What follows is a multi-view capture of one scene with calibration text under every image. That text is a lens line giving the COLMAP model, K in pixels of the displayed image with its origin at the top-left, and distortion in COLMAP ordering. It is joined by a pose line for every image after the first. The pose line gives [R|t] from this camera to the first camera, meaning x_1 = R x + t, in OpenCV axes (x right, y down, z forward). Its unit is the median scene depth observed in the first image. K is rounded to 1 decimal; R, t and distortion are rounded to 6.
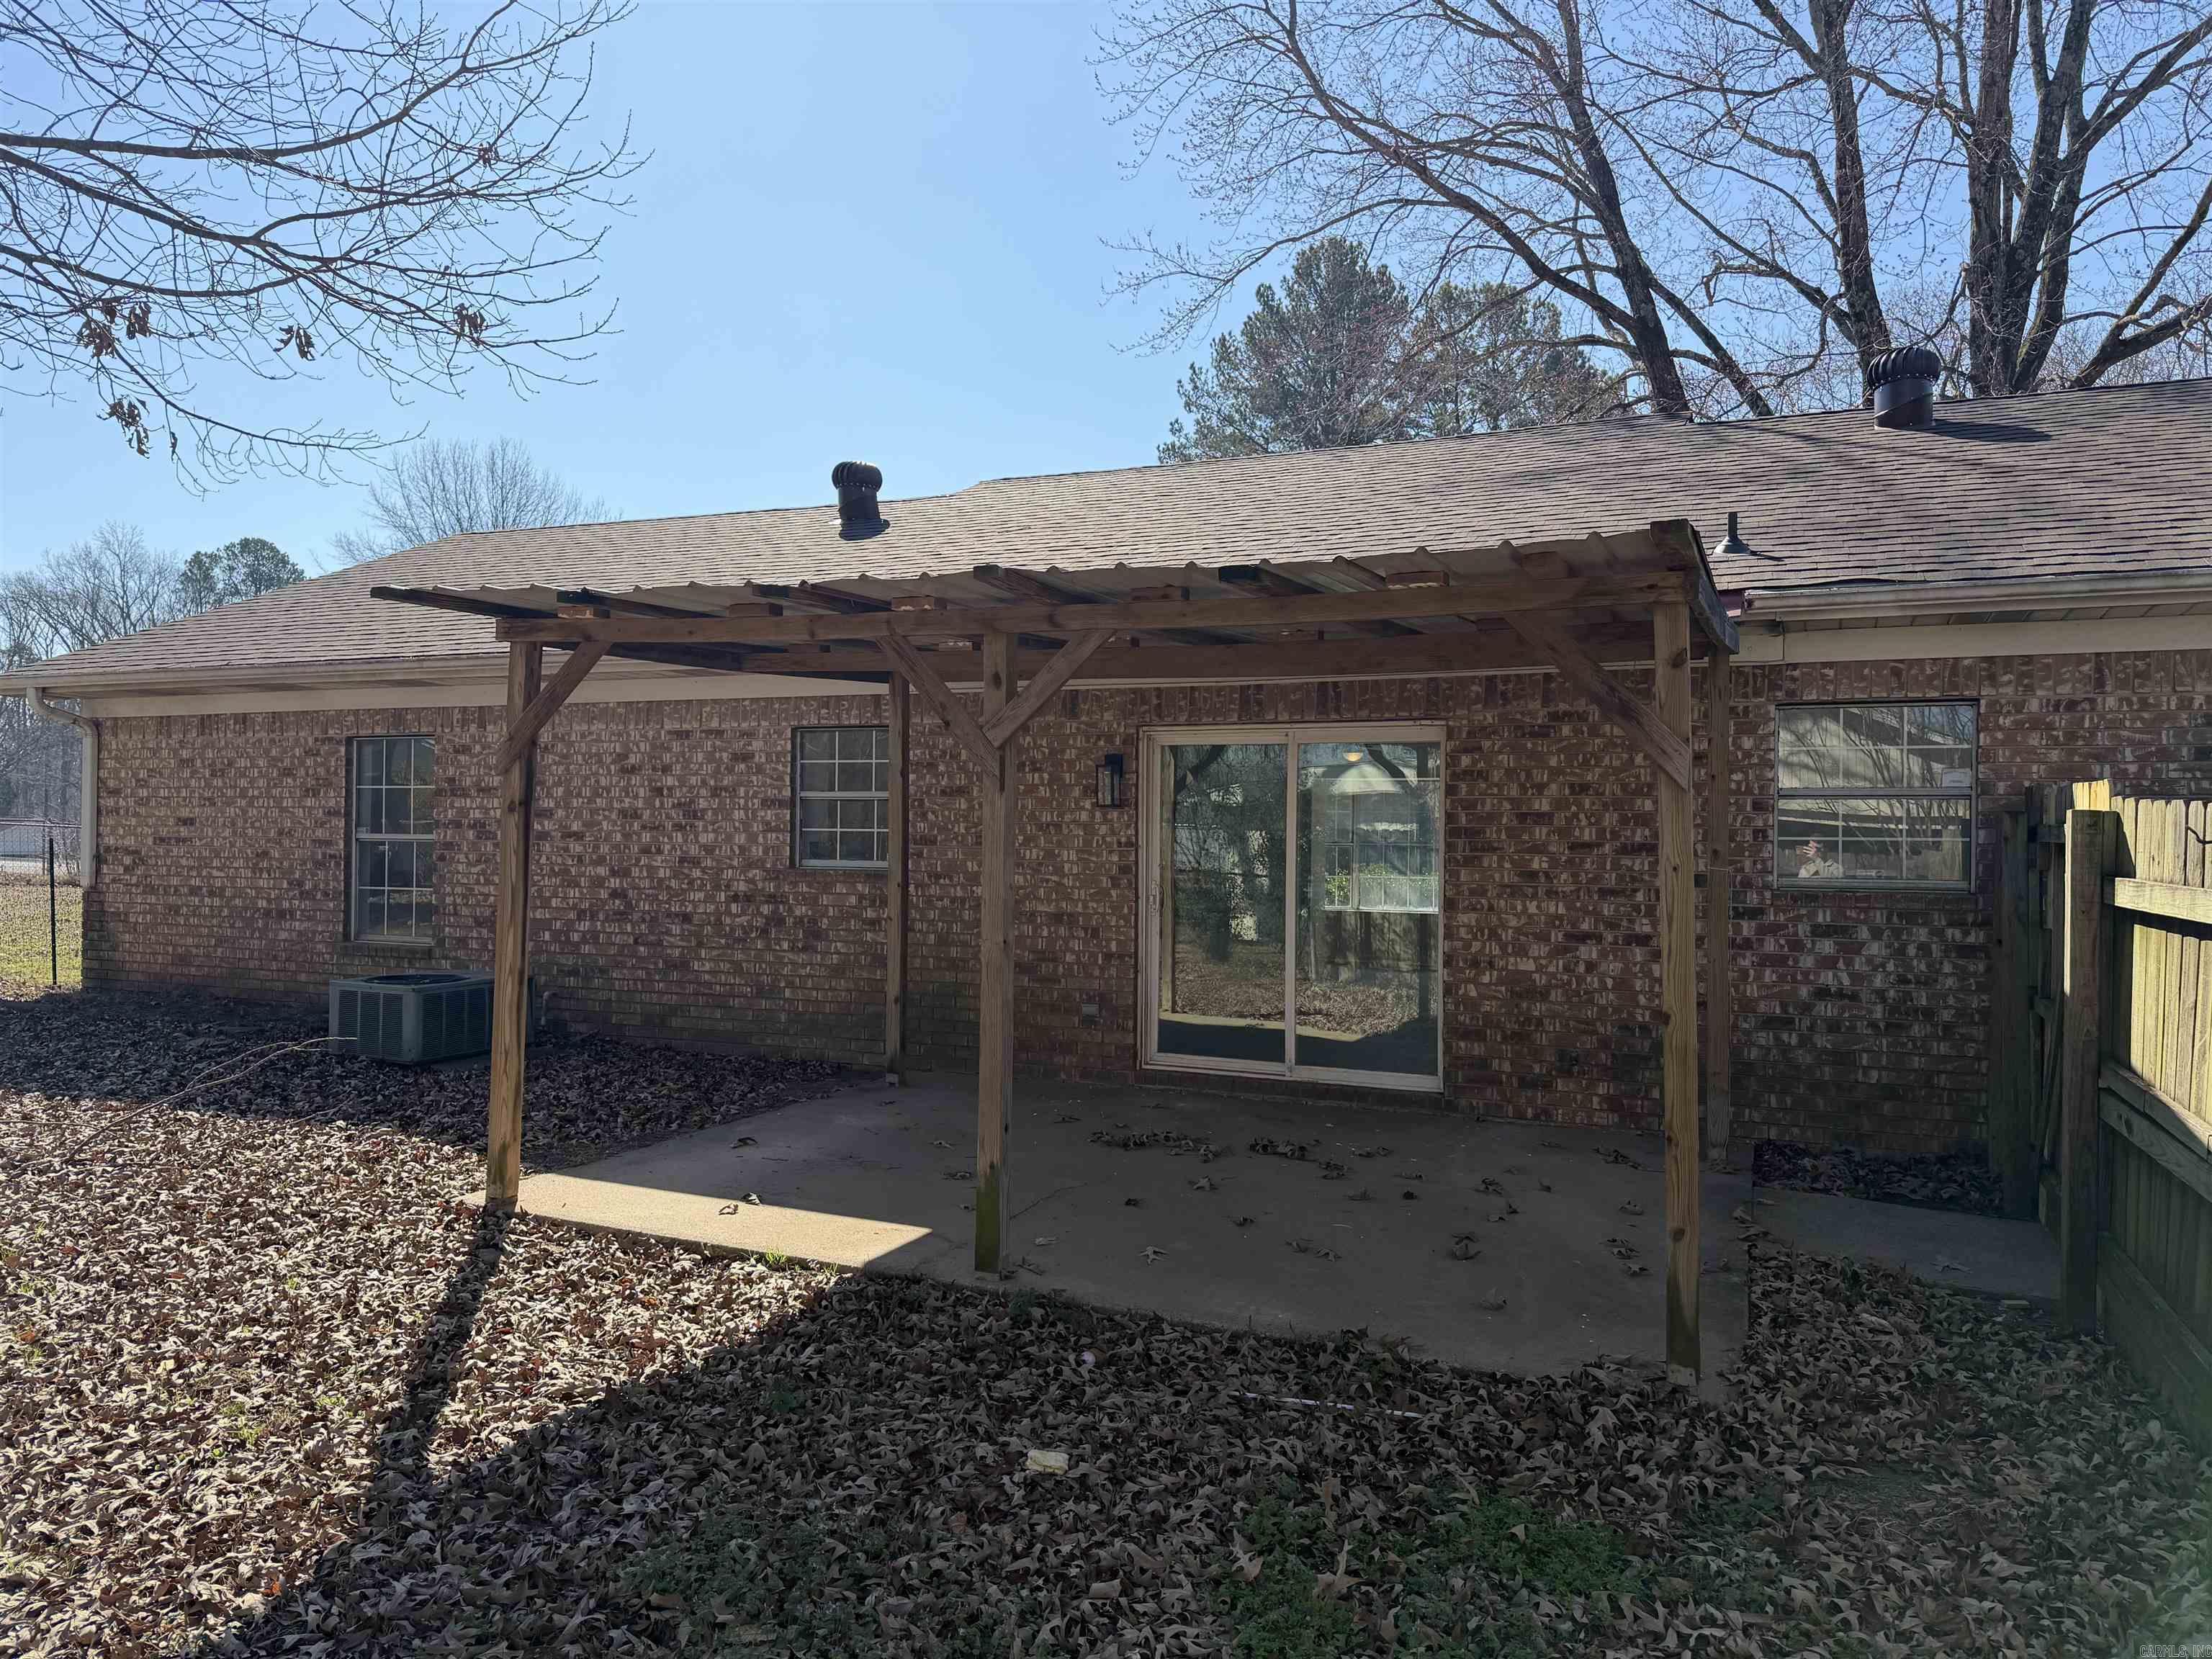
lens RADIAL K [[1556.9, 0, 1087.2], [0, 1556.9, 828.4], [0, 0, 1]] dist [0.147042, -0.240231]
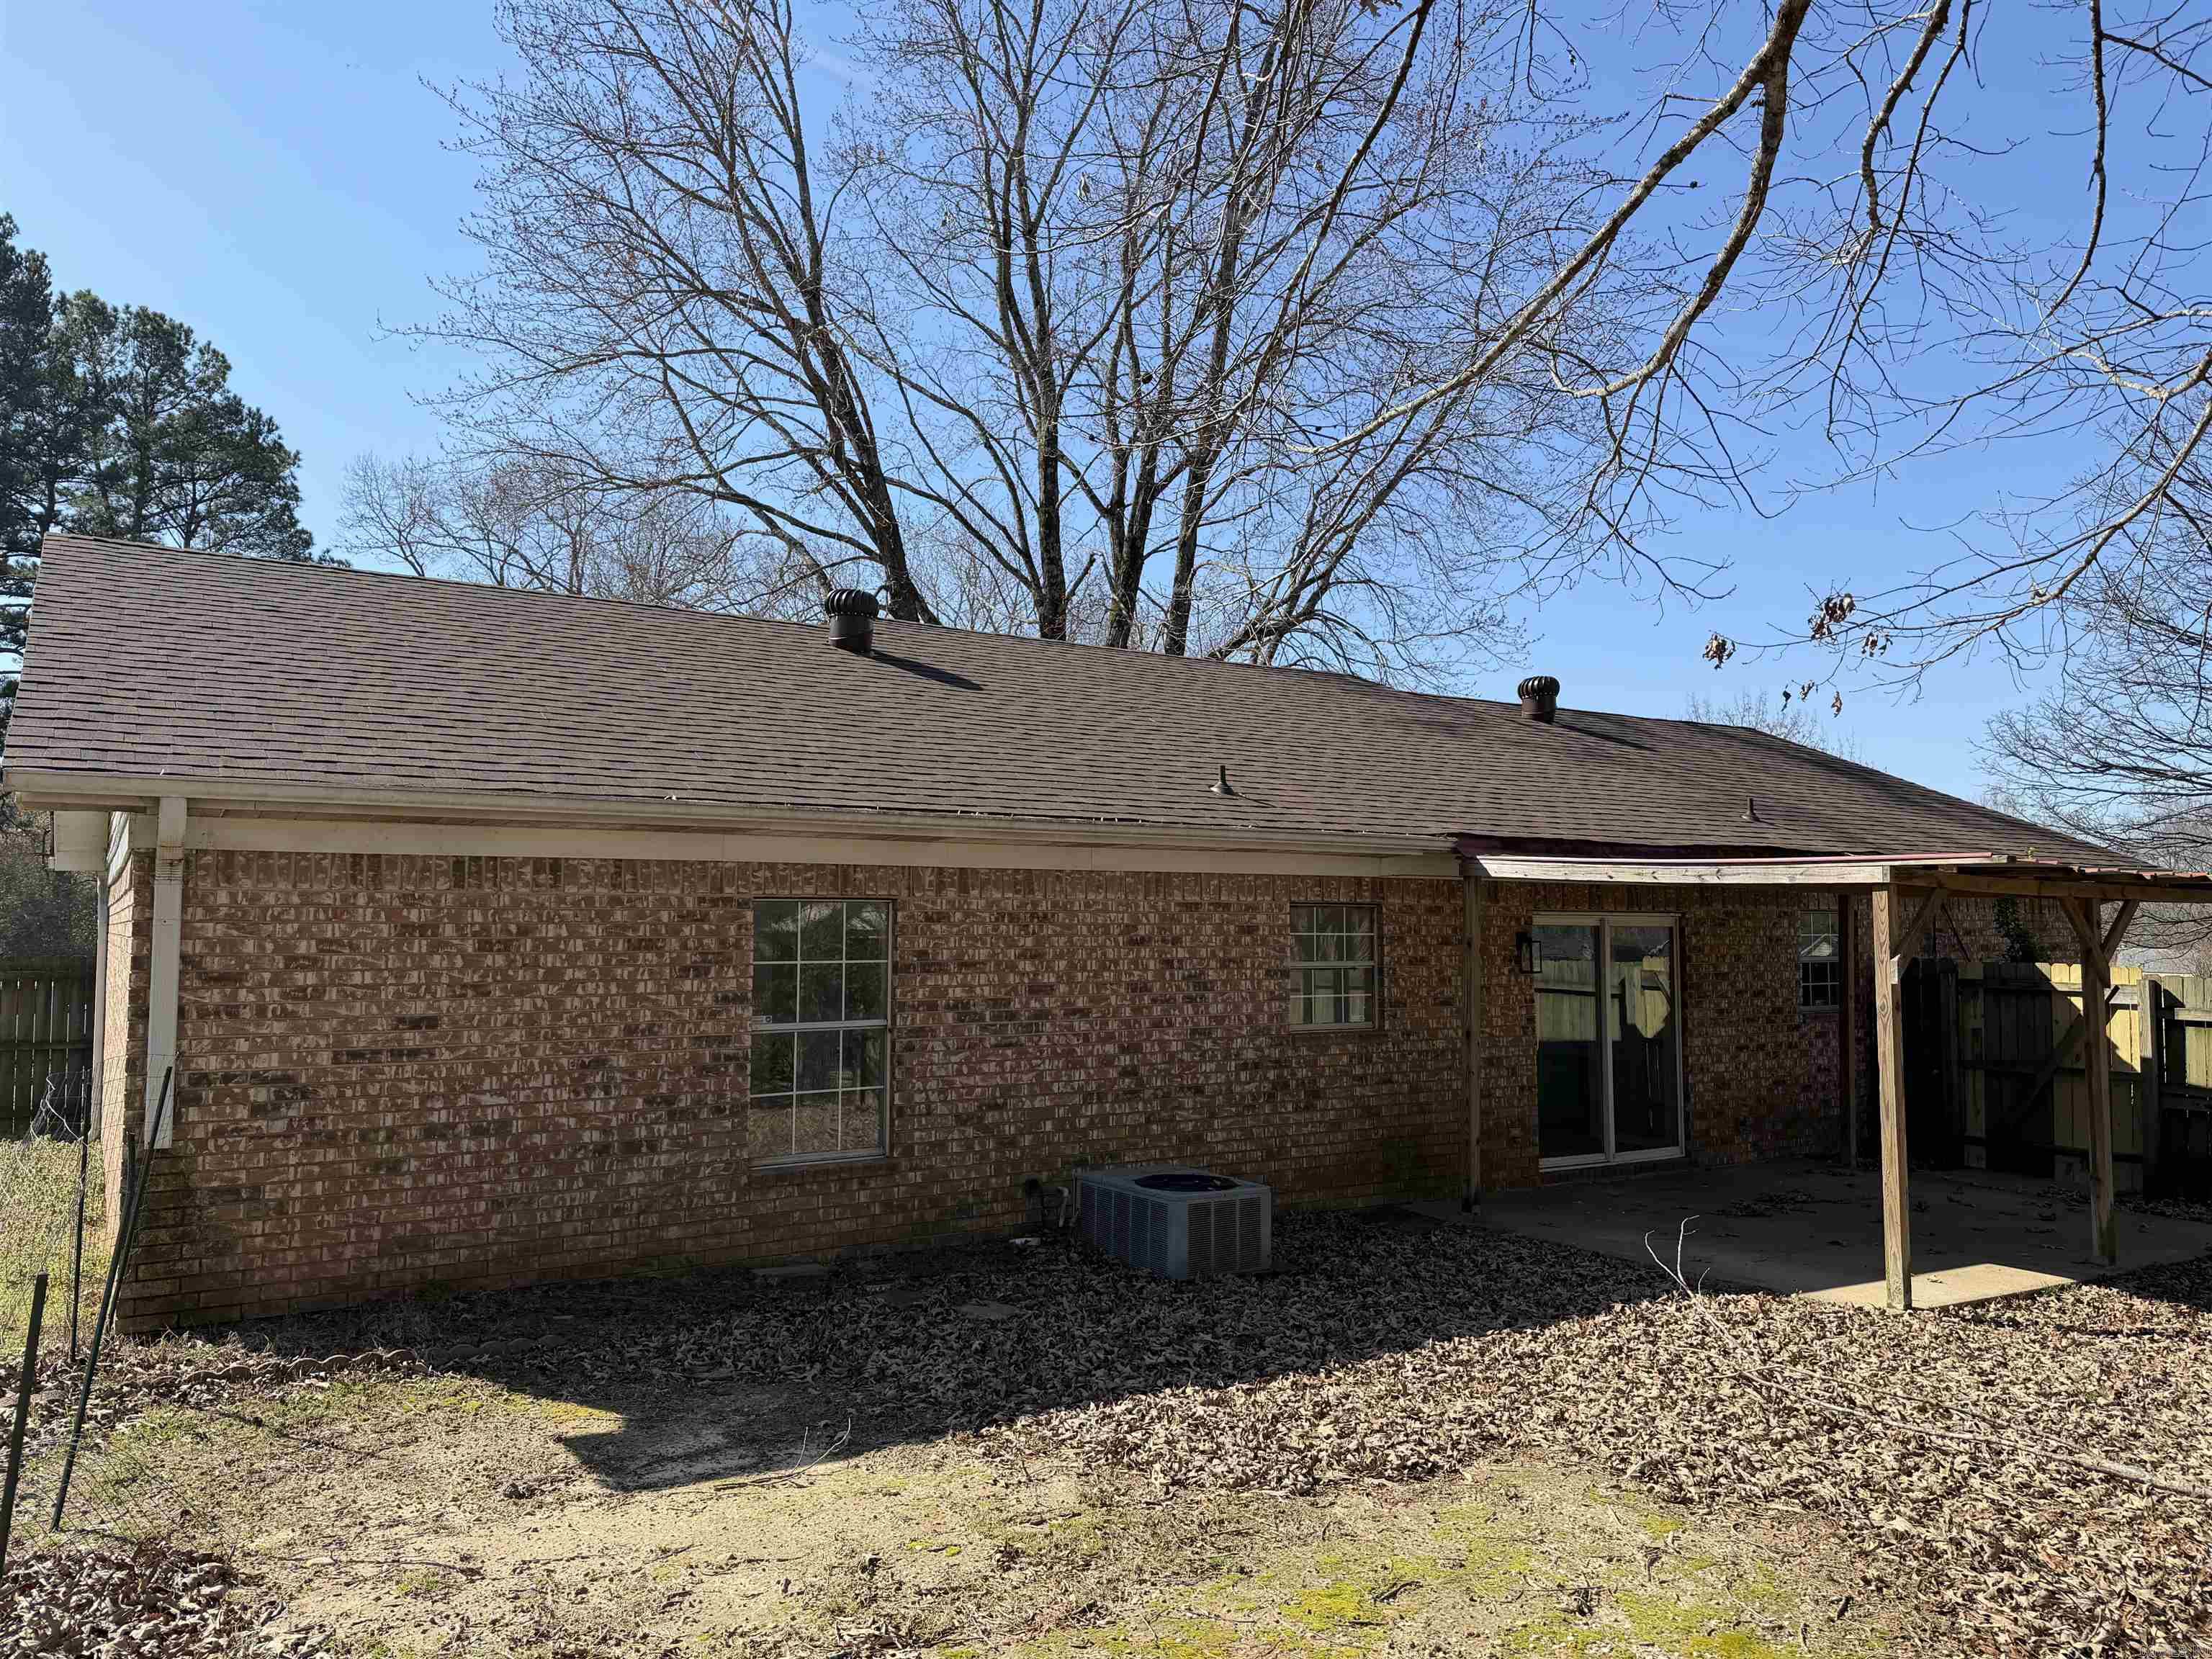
lens RADIAL K [[1532.1, 0, 1106.0], [0, 1532.1, 829.5], [0, 0, 1]] dist [0.190583, -0.355460]
pose [[0.547738, 0.043373, 0.835525, -1.225482], [-0.000960, 0.998687, -0.051214, -0.064585], [-0.836650, 0.027250, 0.547060, 0.555062]]
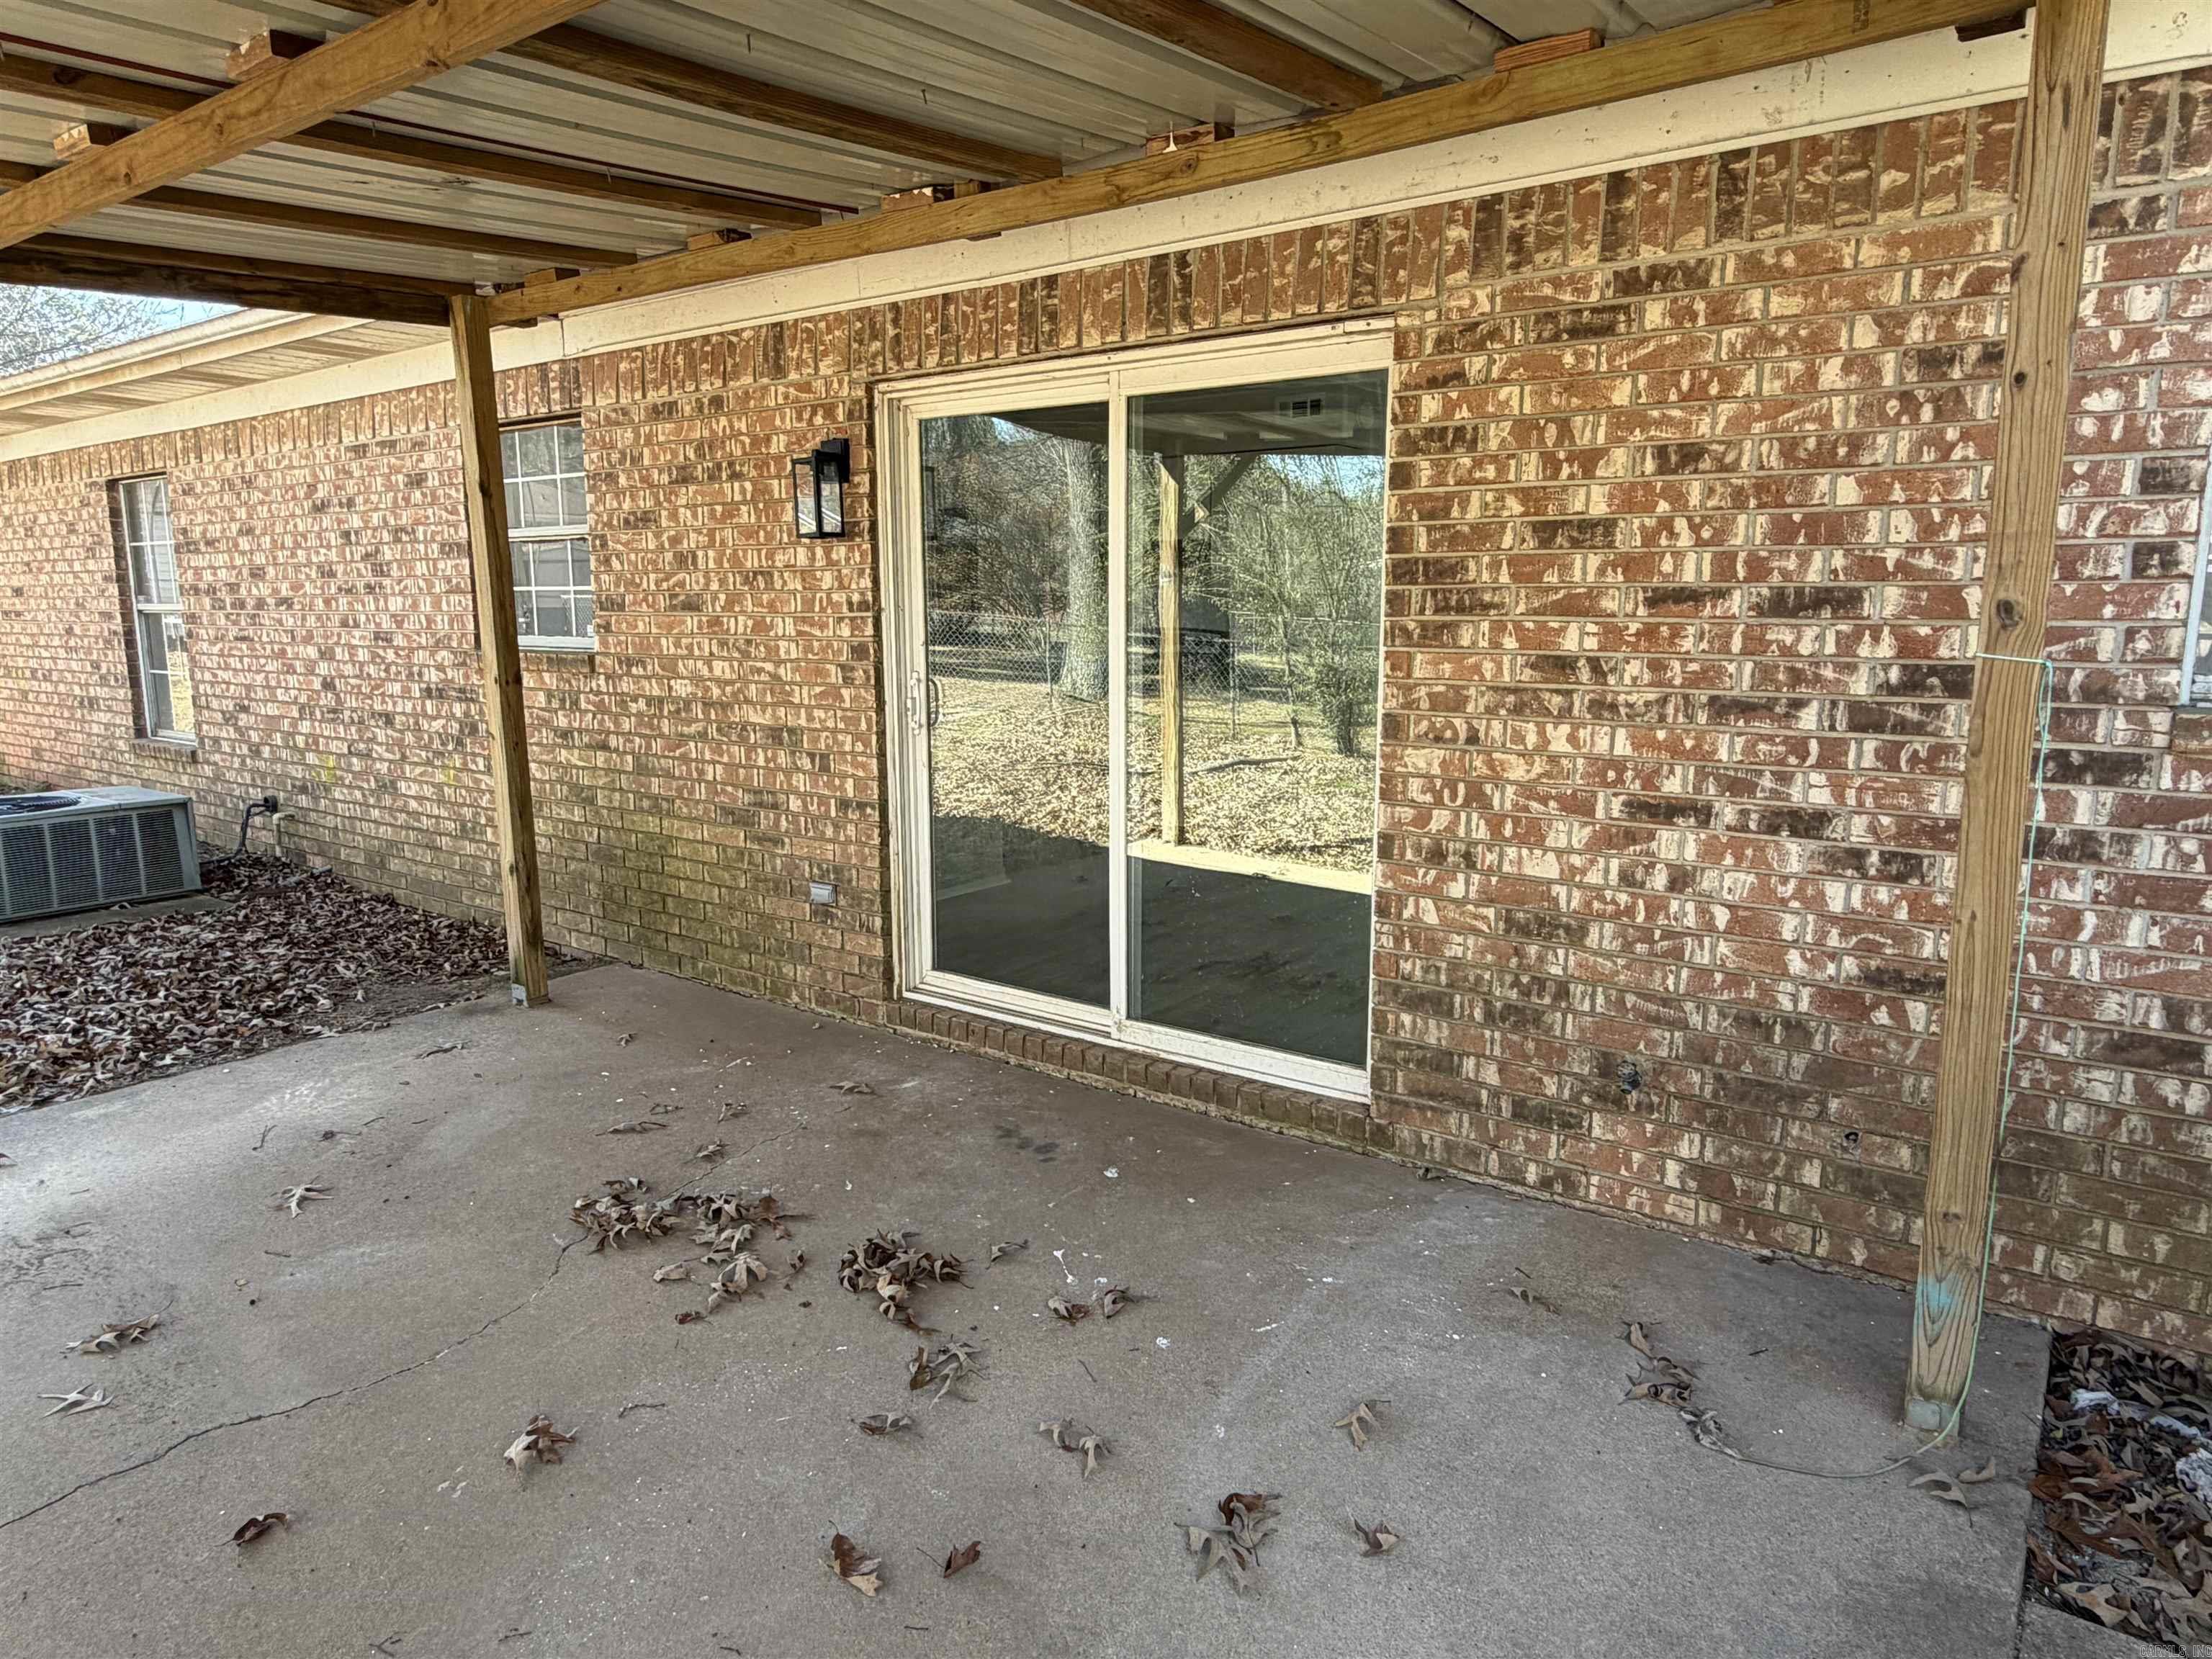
lens RADIAL K [[1381.6, 0, 1106.0], [0, 1381.6, 829.5], [0, 0, 1]] dist [-0.004460, 0.005957]
pose [[0.975915, 0.022880, -0.216947, 0.210764], [0.014070, 0.985812, 0.167261, 0.007323], [0.217696, -0.166285, 0.961747, 0.513998]]
